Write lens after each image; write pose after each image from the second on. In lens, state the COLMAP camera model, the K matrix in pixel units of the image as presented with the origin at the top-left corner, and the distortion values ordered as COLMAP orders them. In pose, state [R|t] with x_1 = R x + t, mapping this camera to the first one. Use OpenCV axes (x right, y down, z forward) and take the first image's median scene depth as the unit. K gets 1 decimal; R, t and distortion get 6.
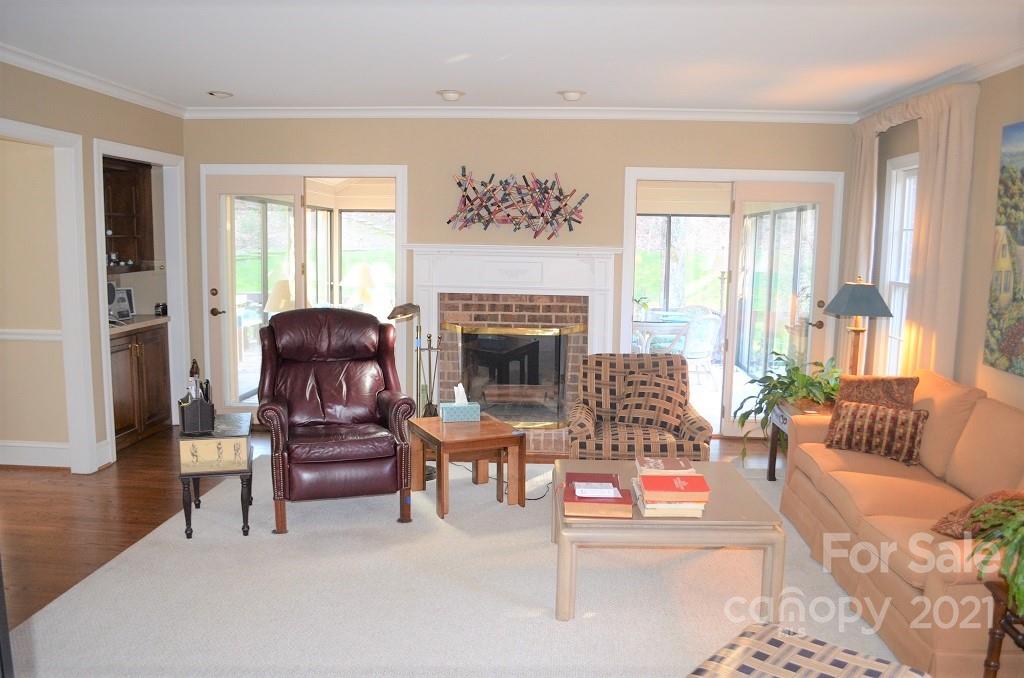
lens RADIAL K [[805.1, 0, 517.6], [0, 805.1, 347.0], [0, 0, 1]] dist [-0.087455, 0.018010]
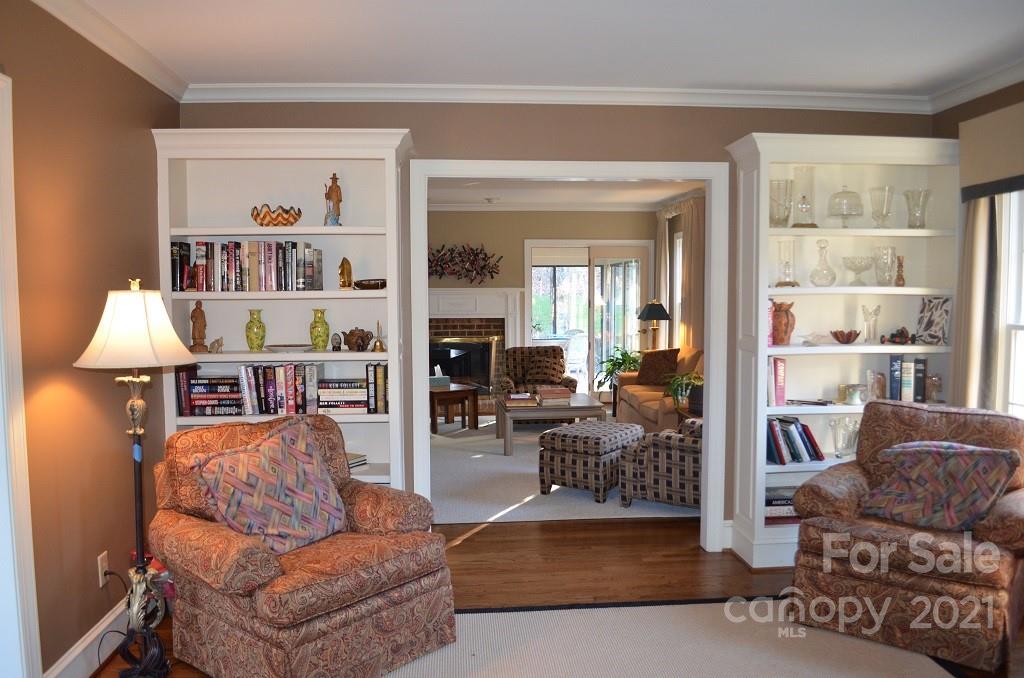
lens RADIAL K [[805.1, 0, 510.8], [0, 805.1, 339.5], [0, 0, 1]] dist [-0.087455, 0.018010]
pose [[0.992257, -0.026982, 0.121238, -0.113001], [0.035325, 0.997113, -0.067209, 0.103066], [-0.119075, 0.070971, 0.990346, -0.705464]]
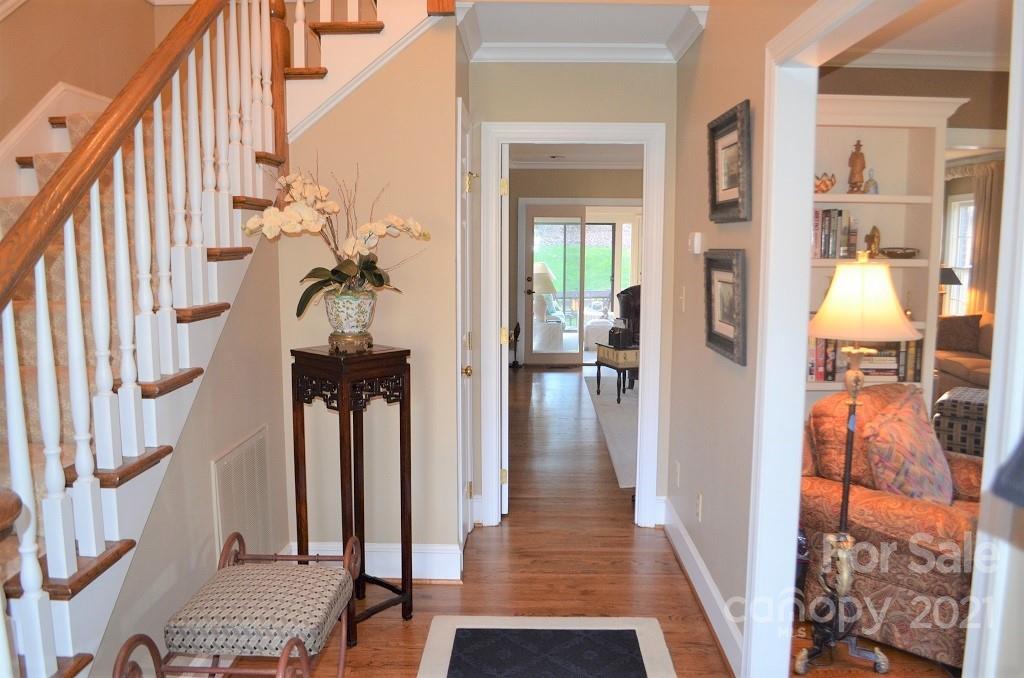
lens RADIAL K [[805.1, 0, 513.3], [0, 805.1, 339.4], [0, 0, 1]] dist [-0.087455, 0.018010]
pose [[0.999433, -0.013771, 0.030728, -0.540523], [0.014167, 0.999819, -0.012699, 0.081439], [-0.030548, 0.013127, 0.999447, -0.676549]]
